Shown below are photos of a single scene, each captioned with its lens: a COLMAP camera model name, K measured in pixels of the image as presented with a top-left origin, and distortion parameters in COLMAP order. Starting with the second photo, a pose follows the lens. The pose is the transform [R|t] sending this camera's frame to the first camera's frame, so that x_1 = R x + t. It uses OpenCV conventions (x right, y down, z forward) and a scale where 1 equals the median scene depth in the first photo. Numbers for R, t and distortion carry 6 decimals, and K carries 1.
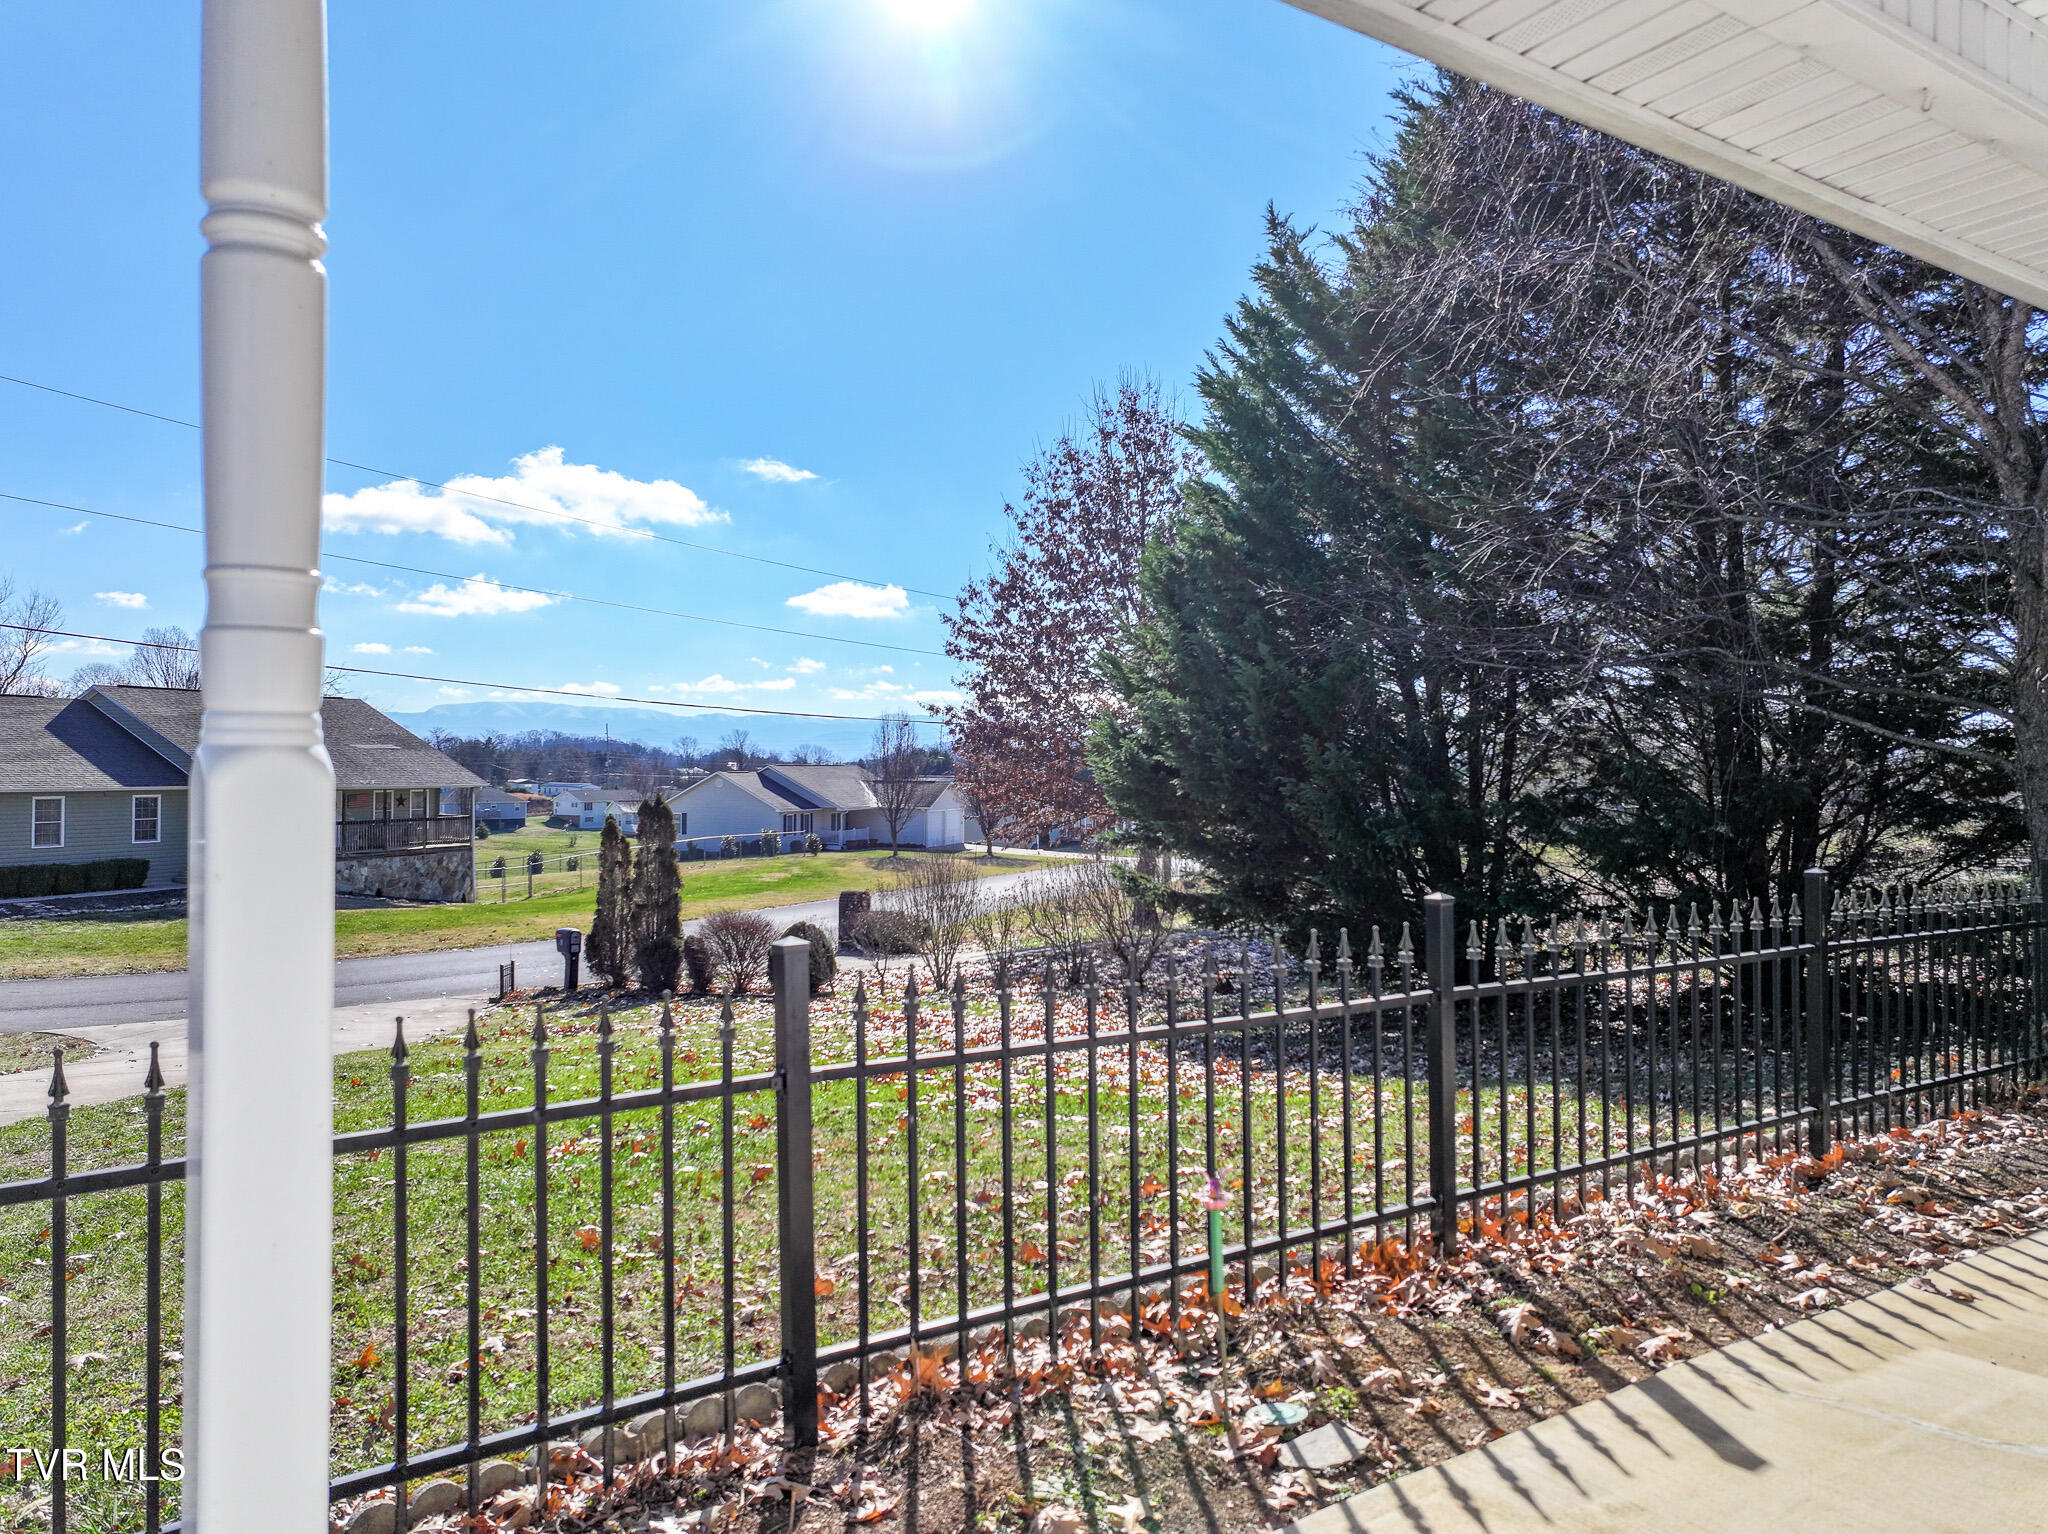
lens RADIAL K [[1388.6, 0, 1024.0], [0, 1388.6, 767.0], [0, 0, 1]] dist [-0.001302, 0.002984]
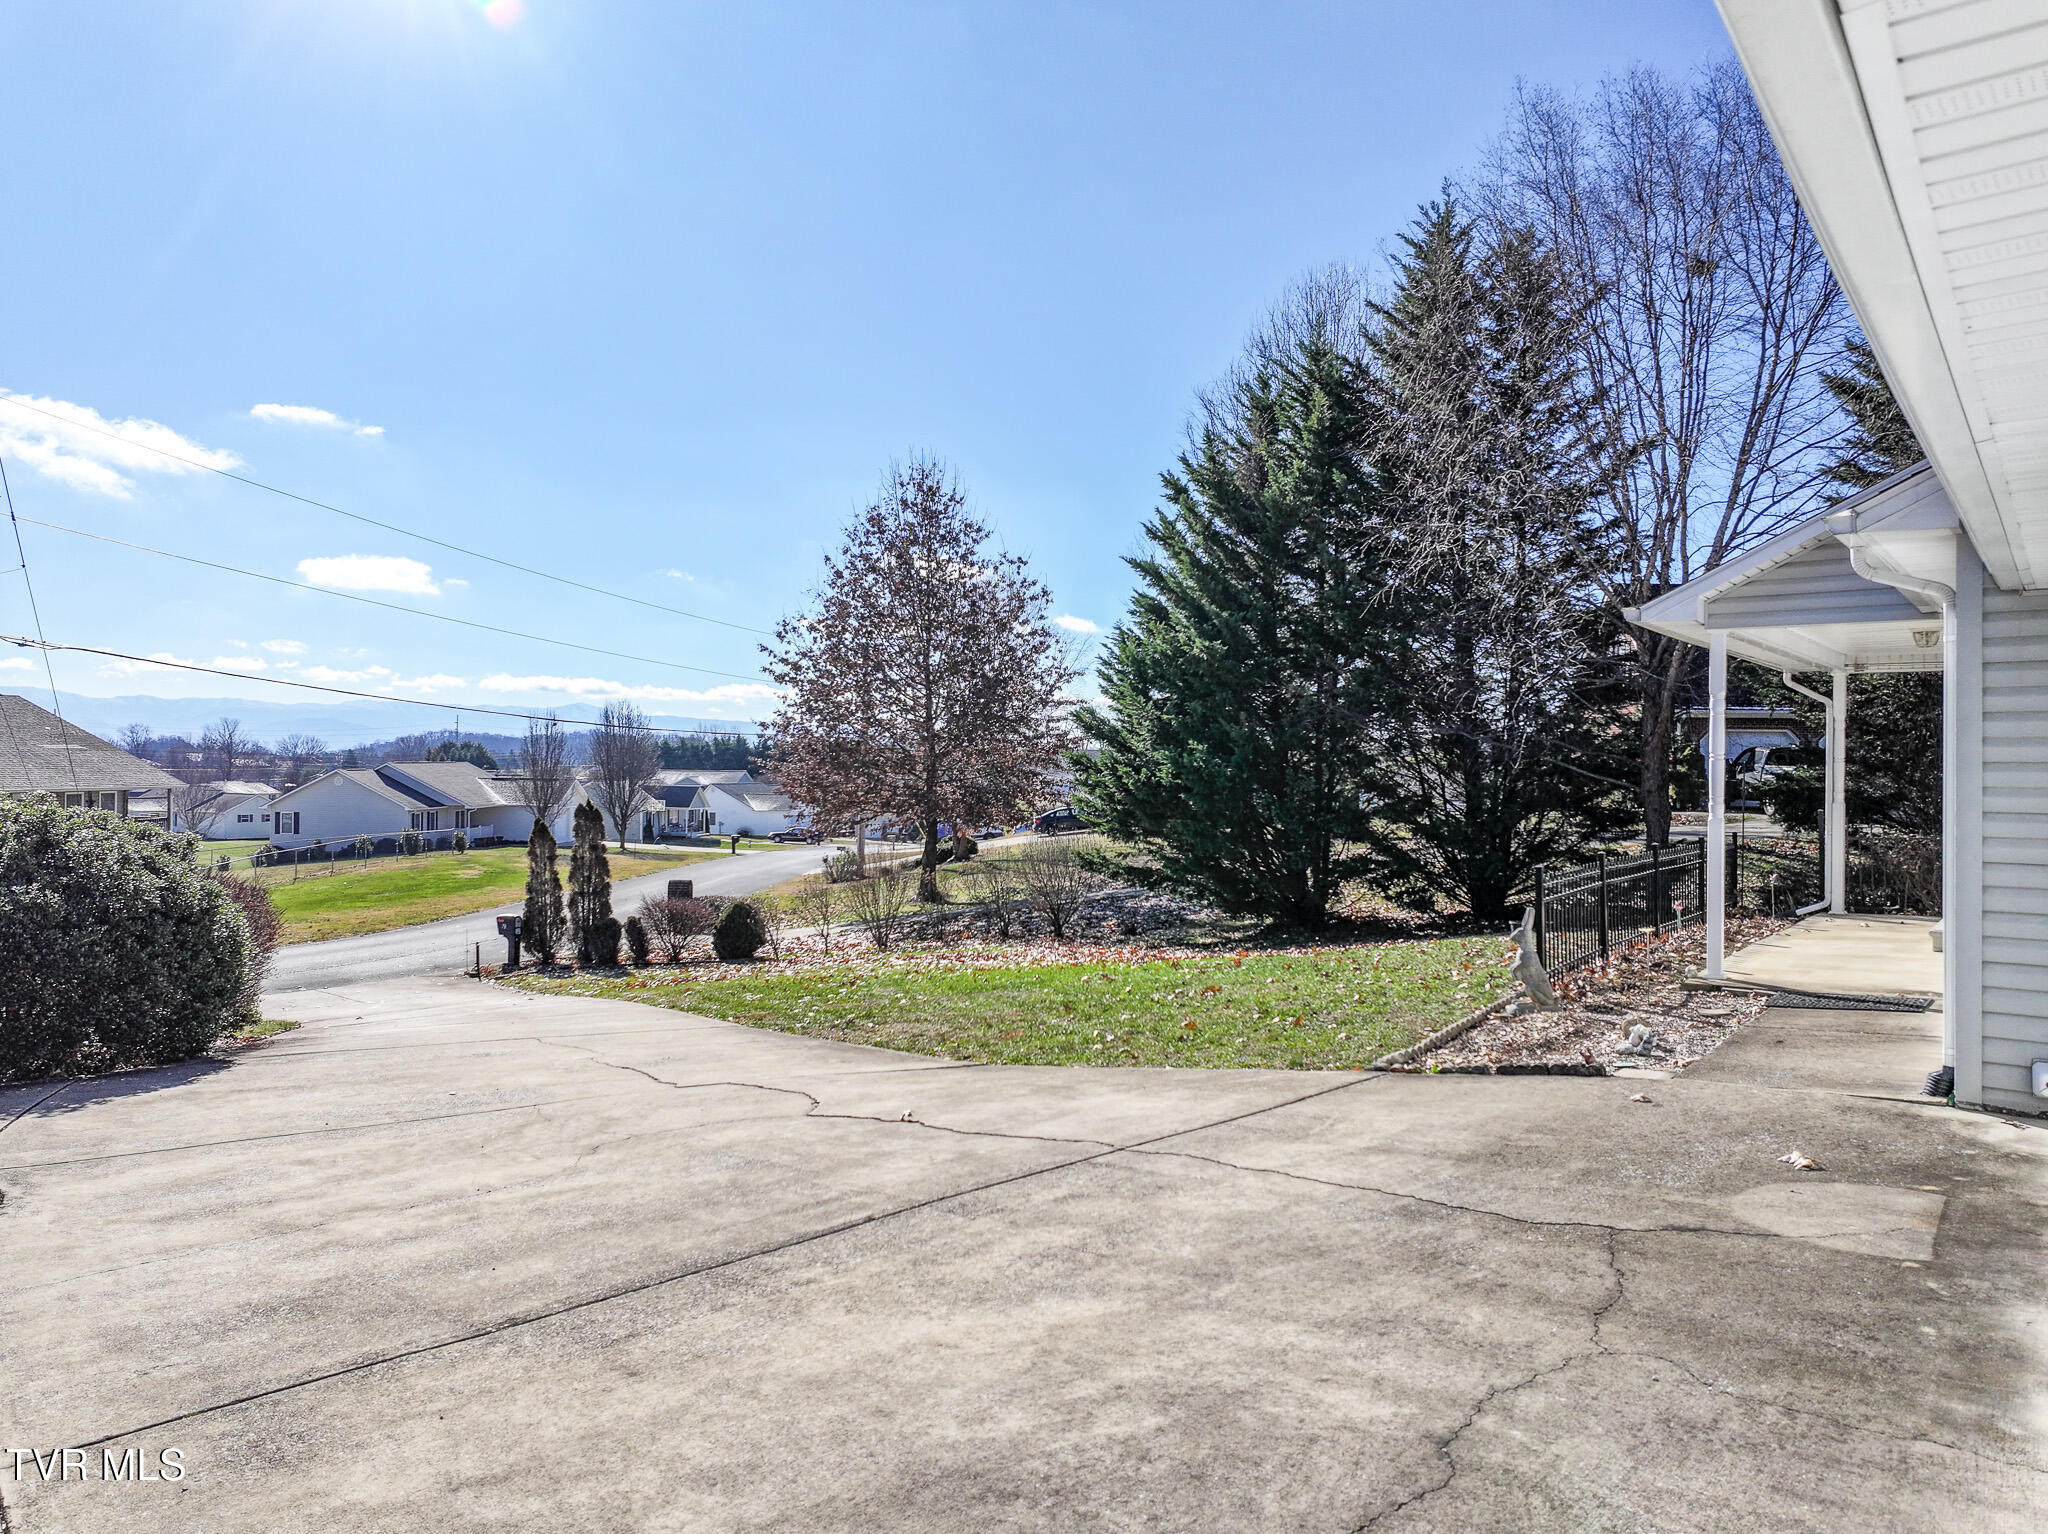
lens RADIAL K [[1399.4, 0, 1021.7], [0, 1399.4, 772.9], [0, 0, 1]] dist [0.186898, 0.000579]
pose [[0.939583, 0.005282, 0.342280, -0.156888], [-0.008577, 0.999930, 0.008115, -0.007073], [-0.342214, -0.010560, 0.939563, -0.123038]]
